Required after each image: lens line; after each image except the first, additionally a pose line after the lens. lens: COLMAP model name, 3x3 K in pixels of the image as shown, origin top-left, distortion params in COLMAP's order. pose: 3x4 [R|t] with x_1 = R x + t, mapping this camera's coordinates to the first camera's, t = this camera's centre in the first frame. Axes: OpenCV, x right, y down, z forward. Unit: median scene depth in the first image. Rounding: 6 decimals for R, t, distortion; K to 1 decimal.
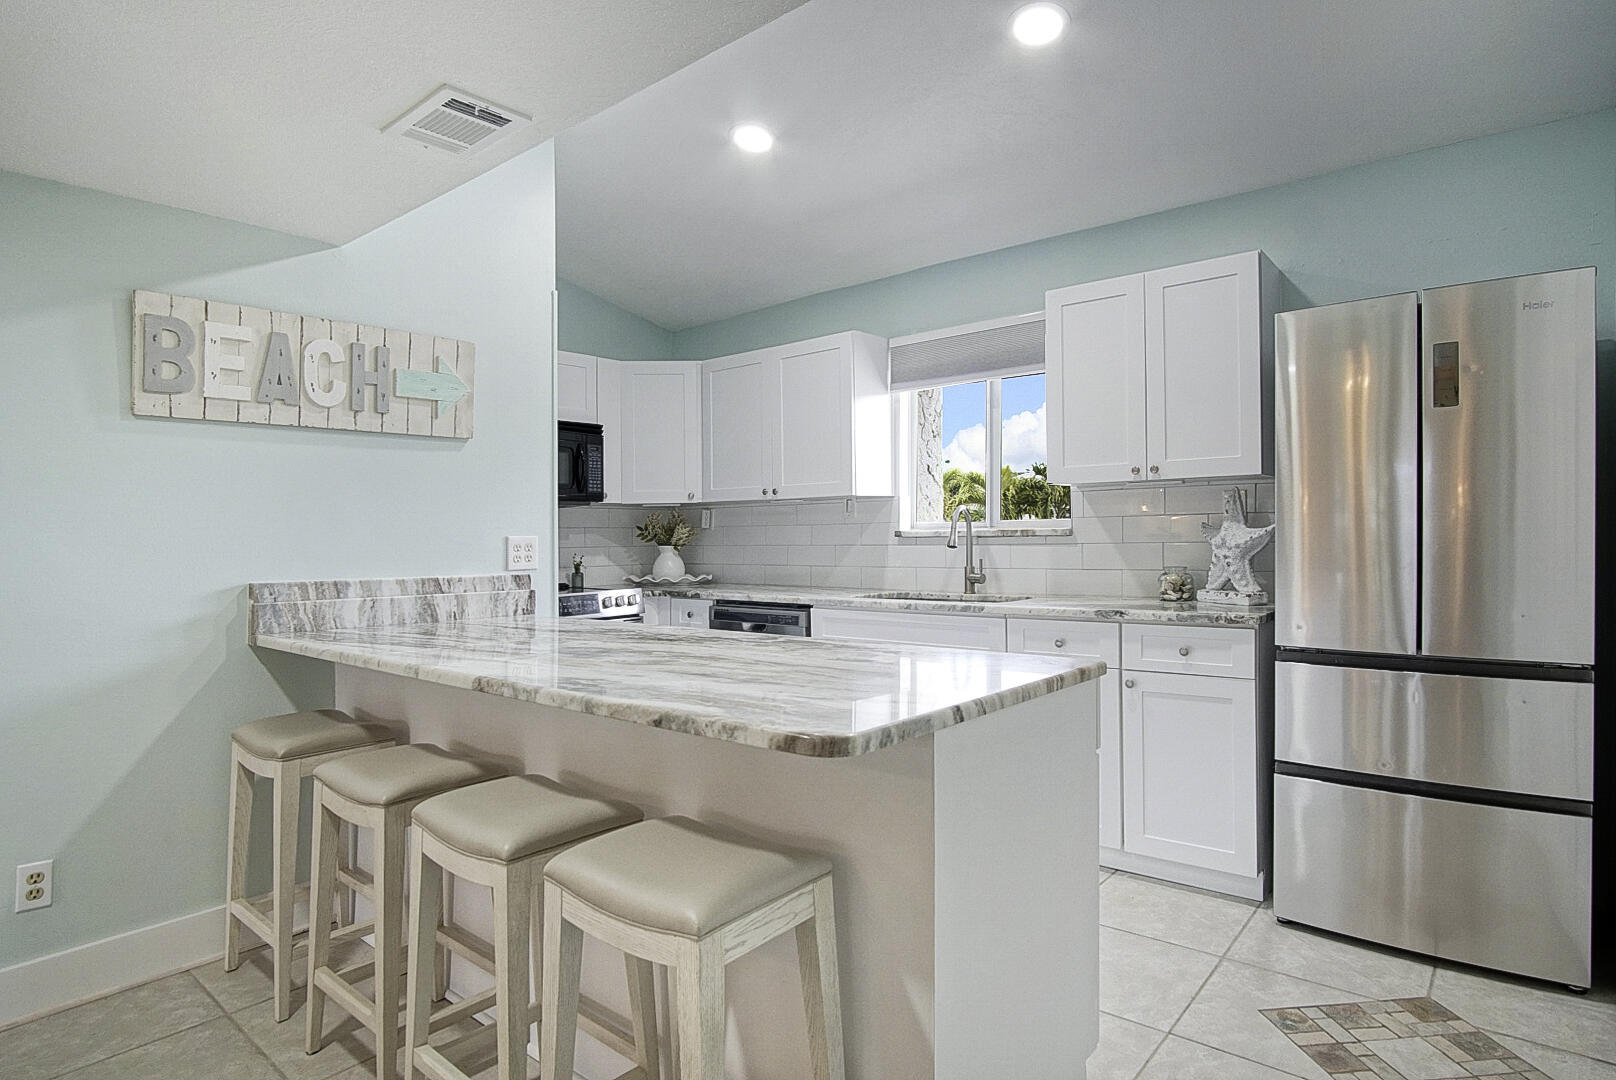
lens RADIAL K [[829.9, 0, 851.6], [0, 829.9, 527.3], [0, 0, 1]] dist [-0.021680, 0.004793]
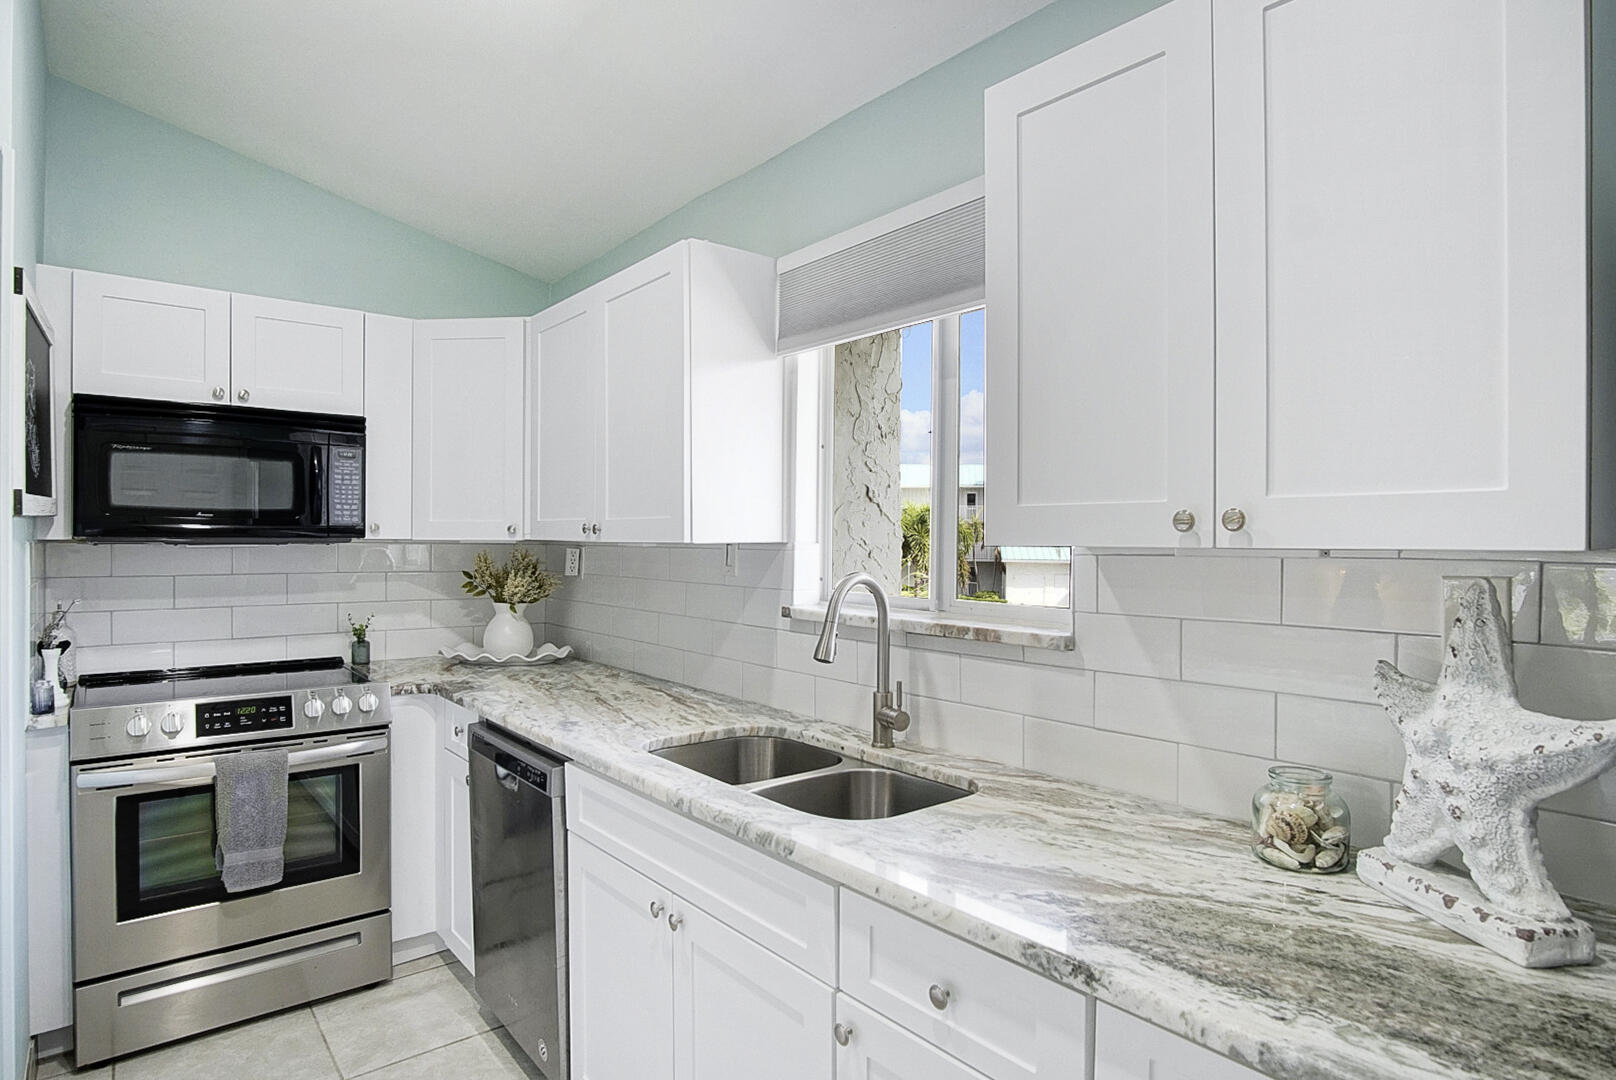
lens RADIAL K [[829.9, 0, 873.0], [0, 829.9, 524.3], [0, 0, 1]] dist [-0.021680, 0.004793]
pose [[0.983909, 0.019396, -0.177616, 0.270096], [-0.020938, 0.999758, -0.006815, -0.061682], [0.177441, 0.010424, 0.984076, 0.606984]]
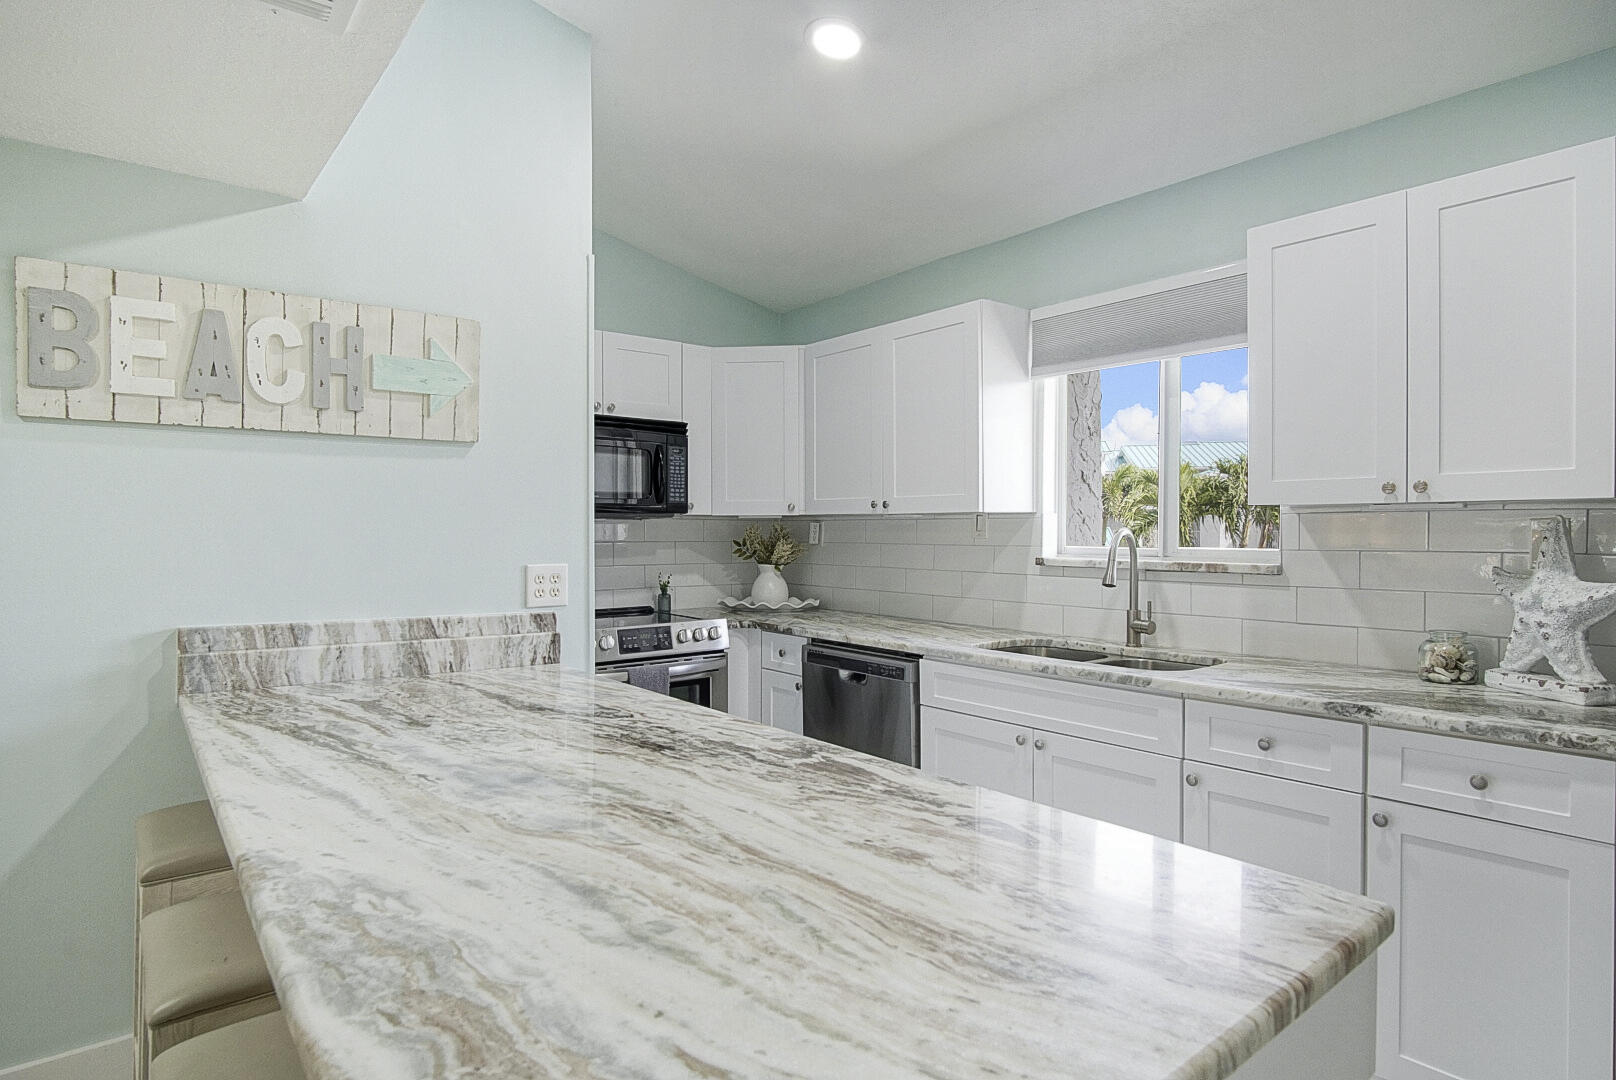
lens RADIAL K [[829.9, 0, 873.1], [0, 829.9, 524.4], [0, 0, 1]] dist [-0.021680, 0.004793]
pose [[0.984249, 0.015722, -0.176086, 0.049781], [-0.015269, 0.999876, 0.003929, -0.035421], [0.176126, -0.001179, 0.984367, 0.269529]]
